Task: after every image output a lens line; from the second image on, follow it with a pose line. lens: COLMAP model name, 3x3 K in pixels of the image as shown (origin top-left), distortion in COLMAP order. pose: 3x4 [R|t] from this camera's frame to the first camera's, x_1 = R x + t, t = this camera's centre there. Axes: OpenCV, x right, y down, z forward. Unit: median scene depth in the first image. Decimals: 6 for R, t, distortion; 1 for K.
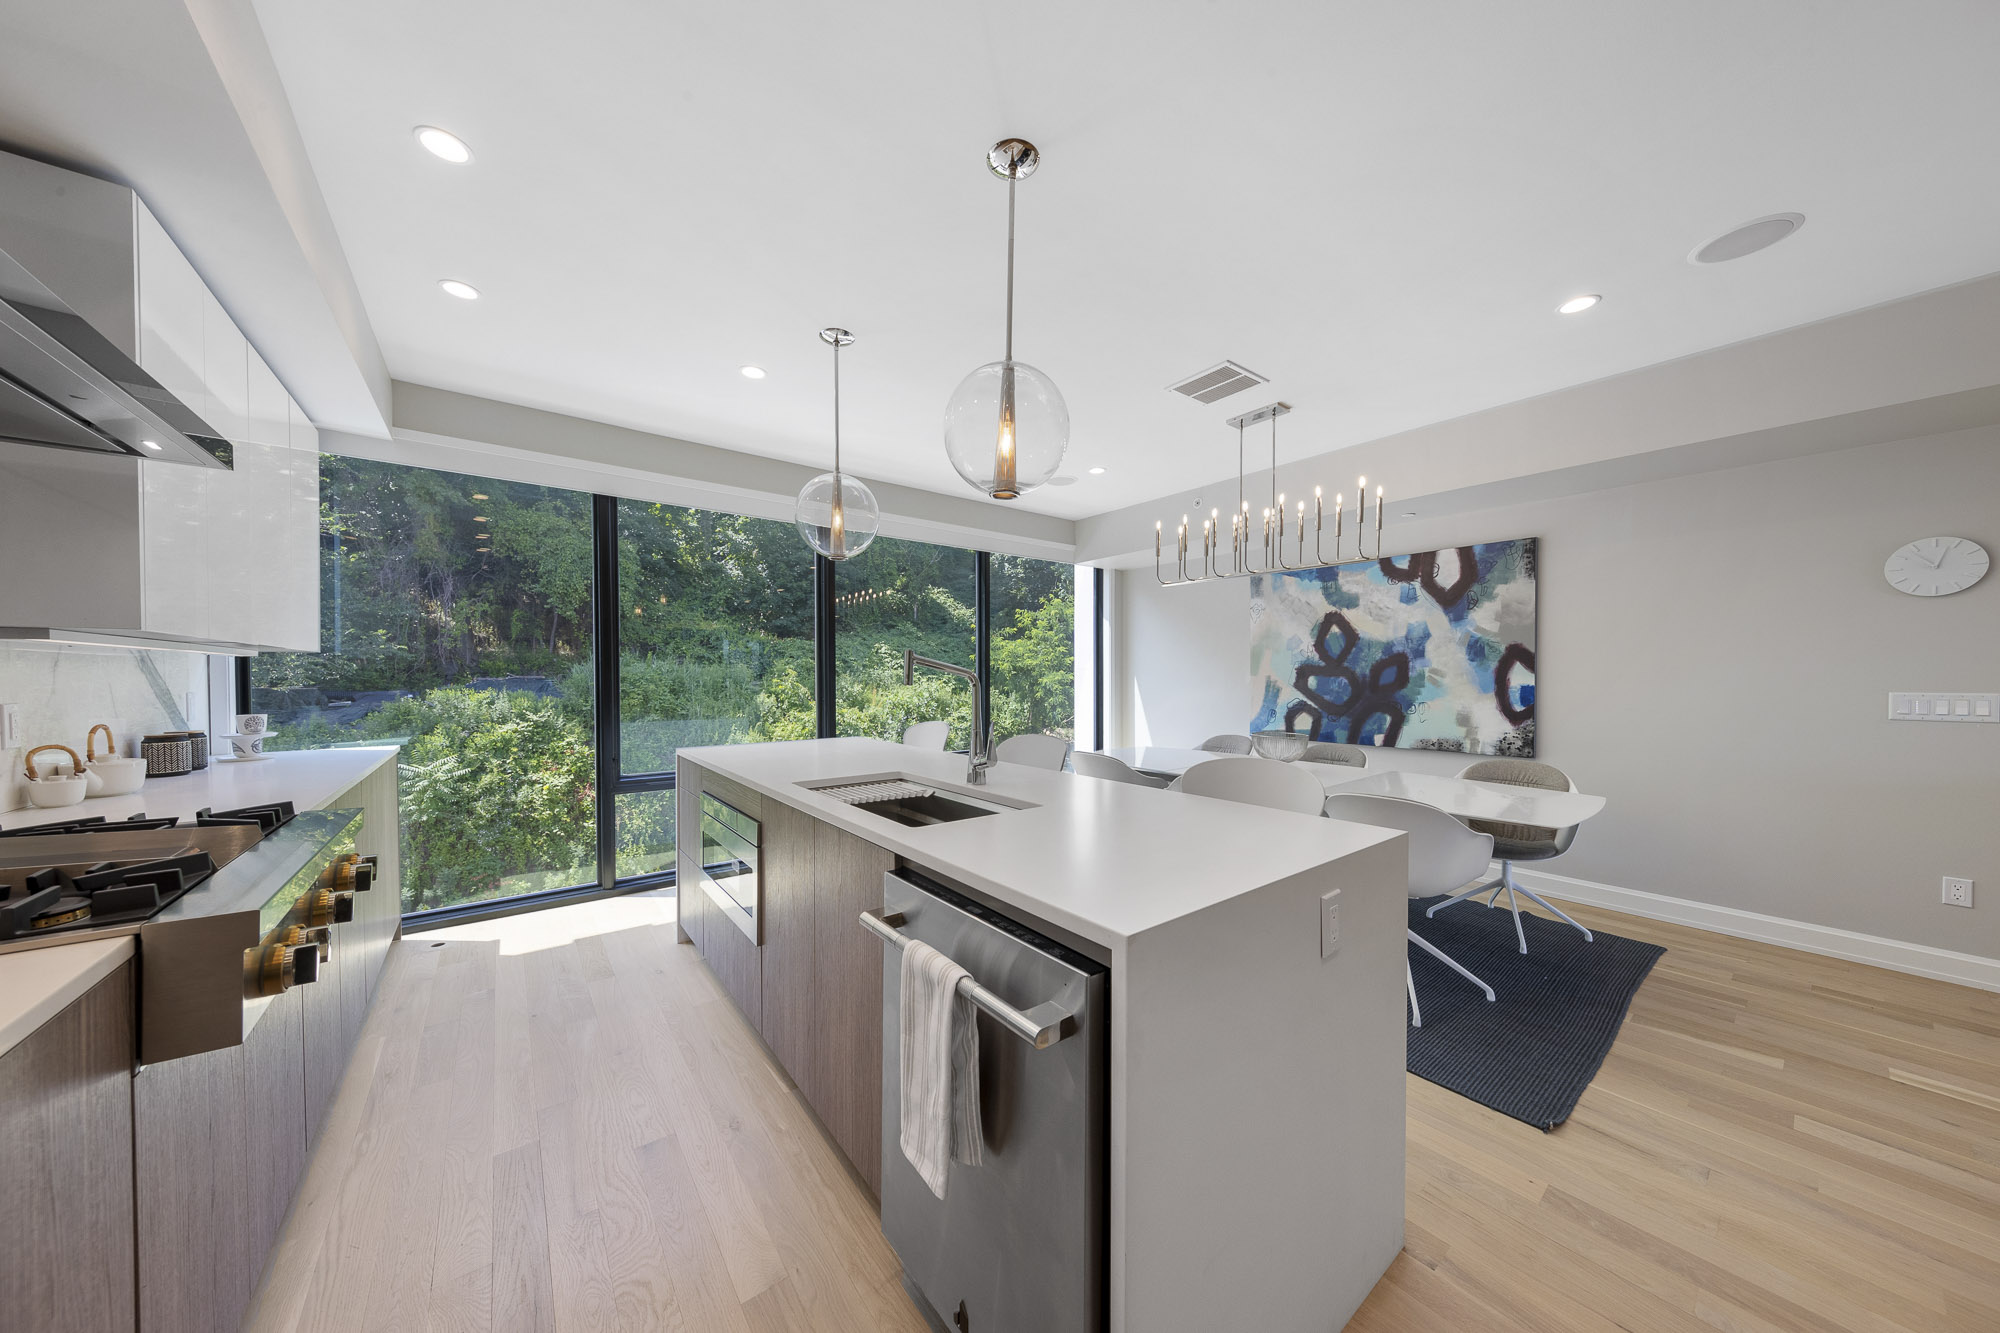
lens RADIAL K [[630.6, 0, 991.6], [0, 630.6, 682.9], [0, 0, 1]] dist [0.004306, -0.000152]
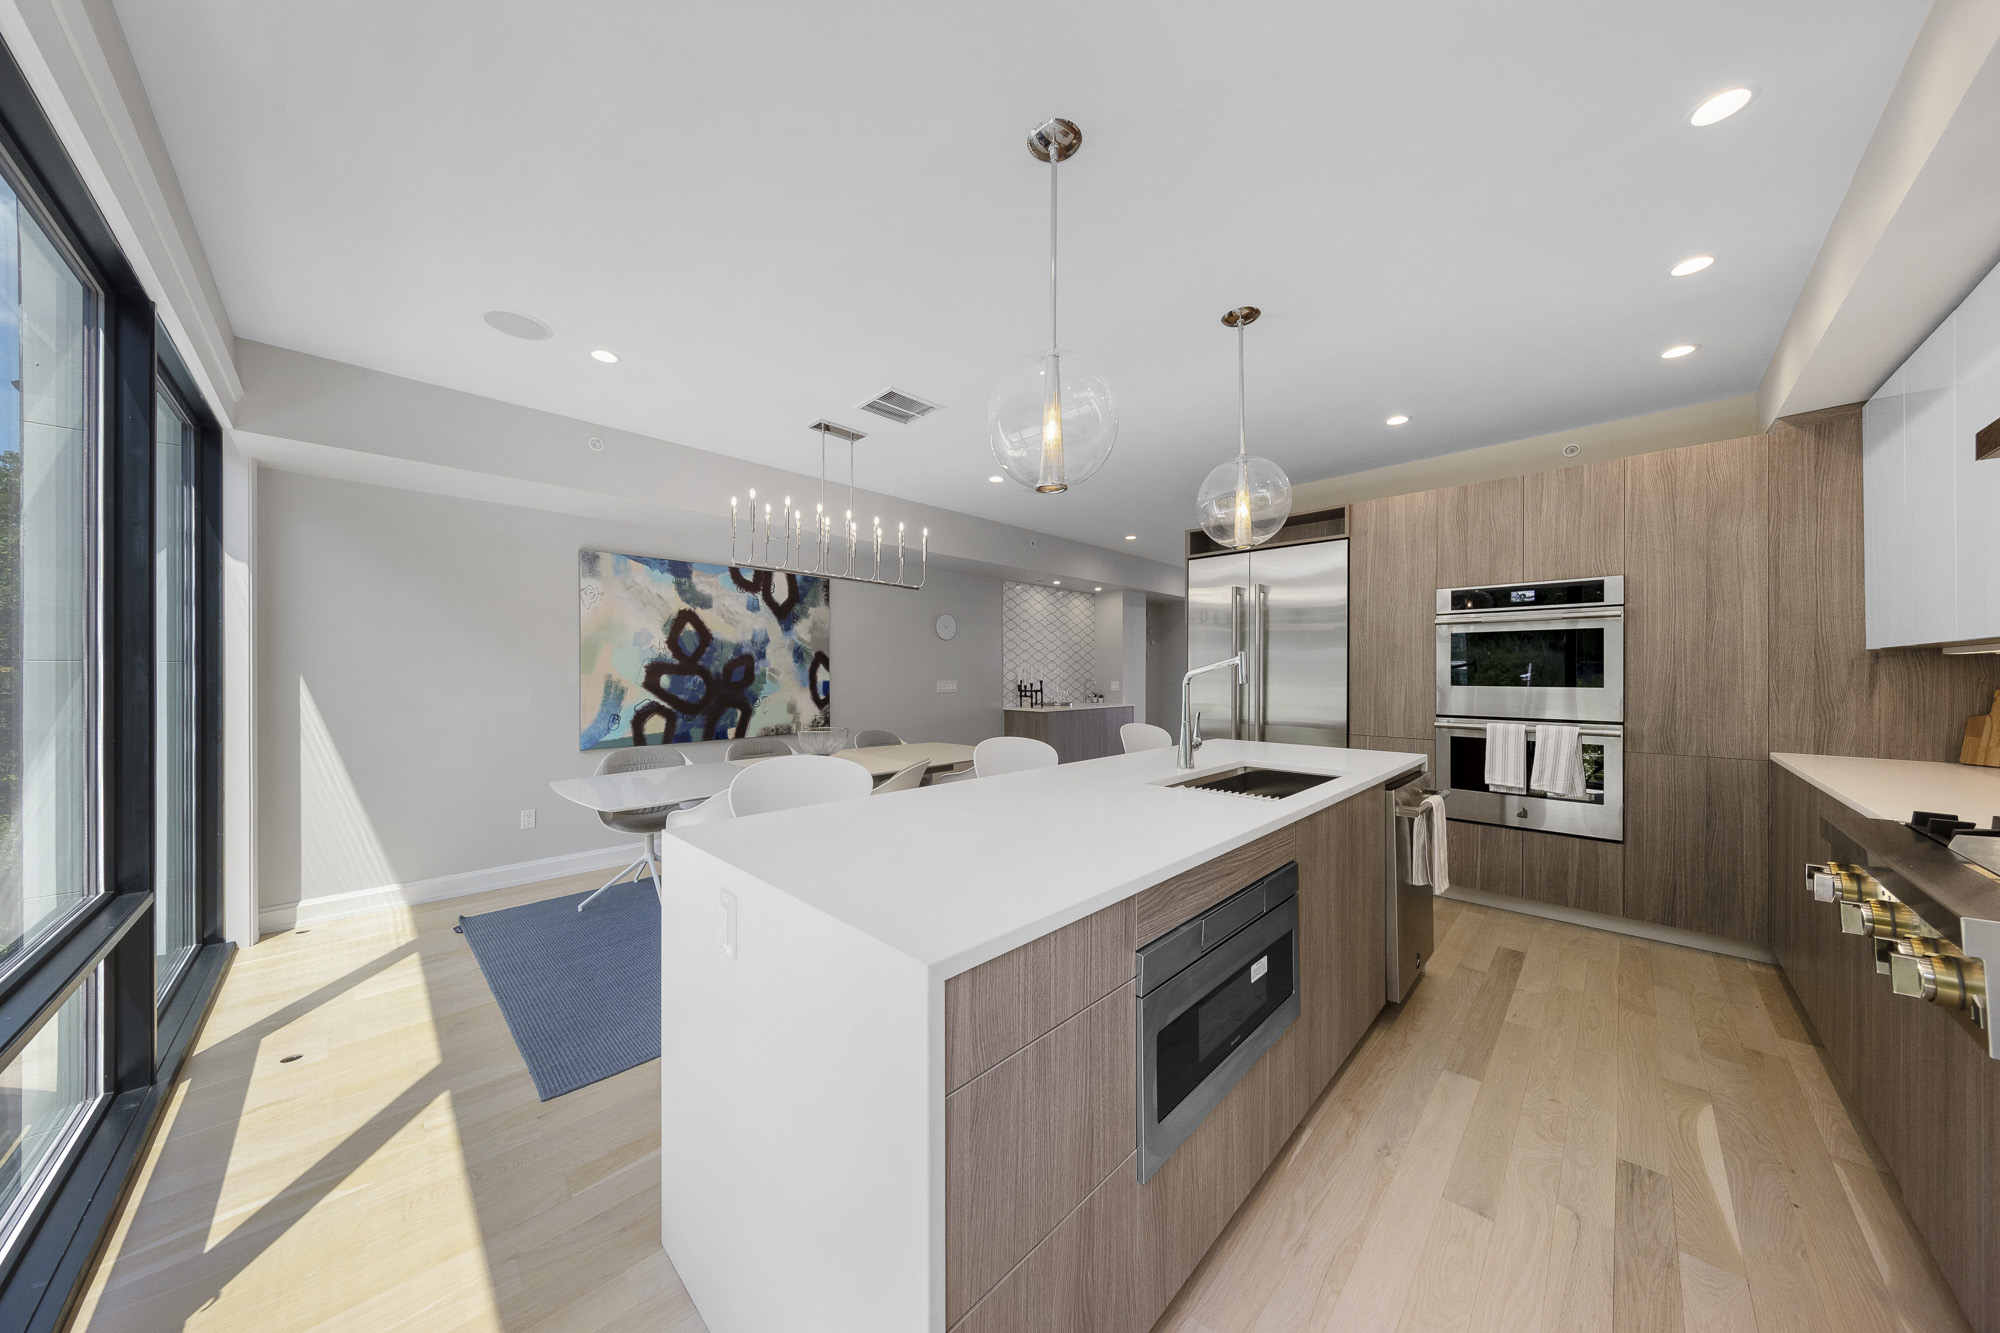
lens RADIAL K [[630.6, 0, 987.9], [0, 630.6, 673.5], [0, 0, 1]] dist [0.004306, -0.000152]
pose [[-0.120860, -0.004554, 0.992659, -0.525573], [0.010052, 0.999933, 0.005811, -0.014430], [-0.992619, 0.010680, -0.120806, 0.698759]]
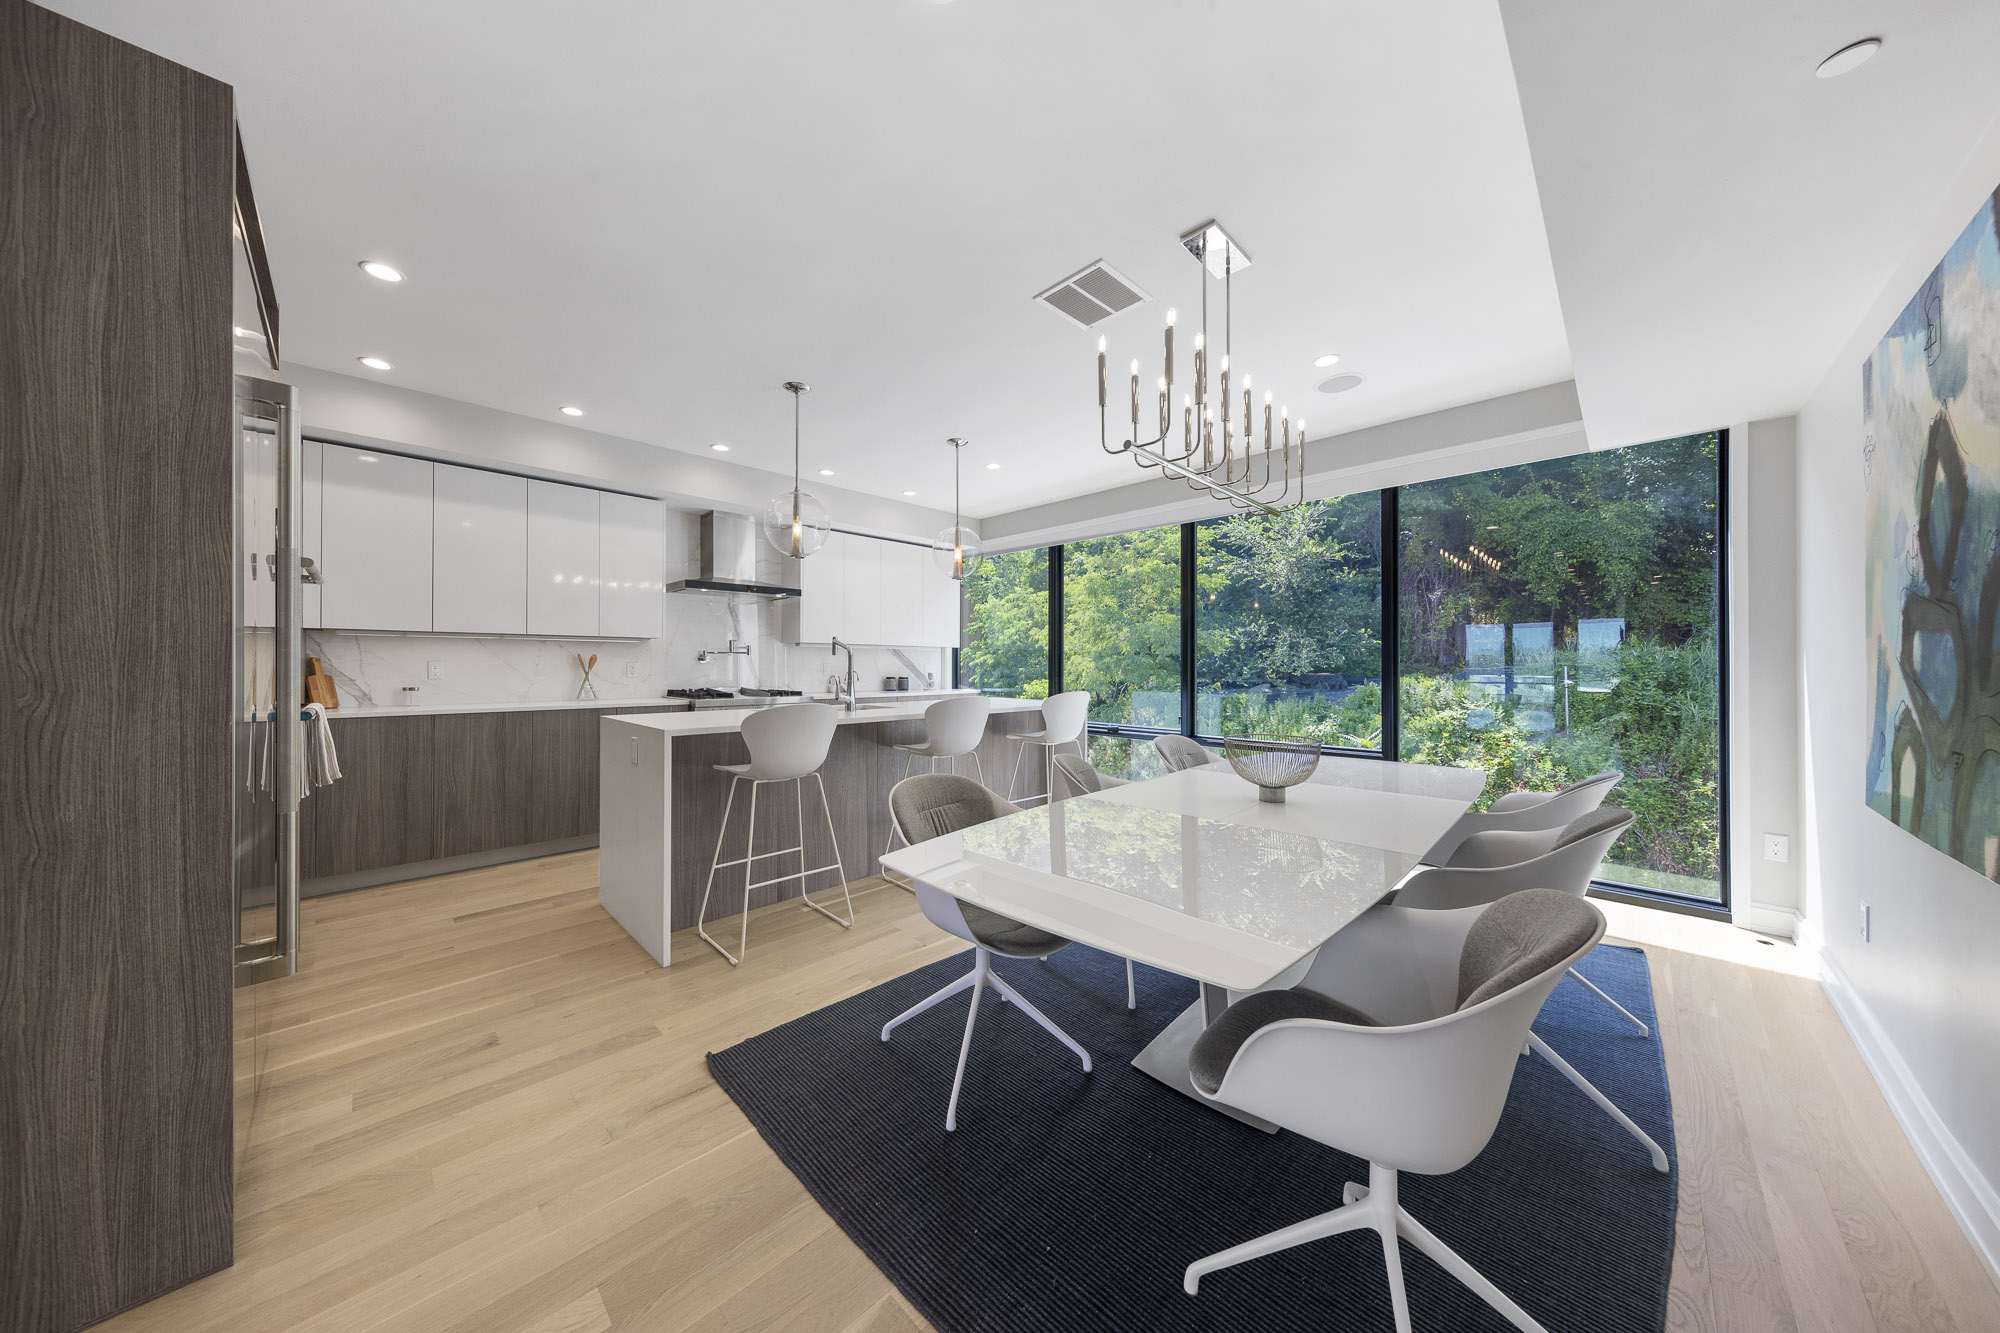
lens RADIAL K [[630.6, 0, 1002.5], [0, 630.6, 659.5], [0, 0, 1]] dist [0.004306, -0.000152]
pose [[0.139375, -0.009173, -0.990197, 0.831734], [-0.014811, 0.999826, -0.011347, 0.013591], [0.990129, 0.016247, 0.139215, 0.551057]]
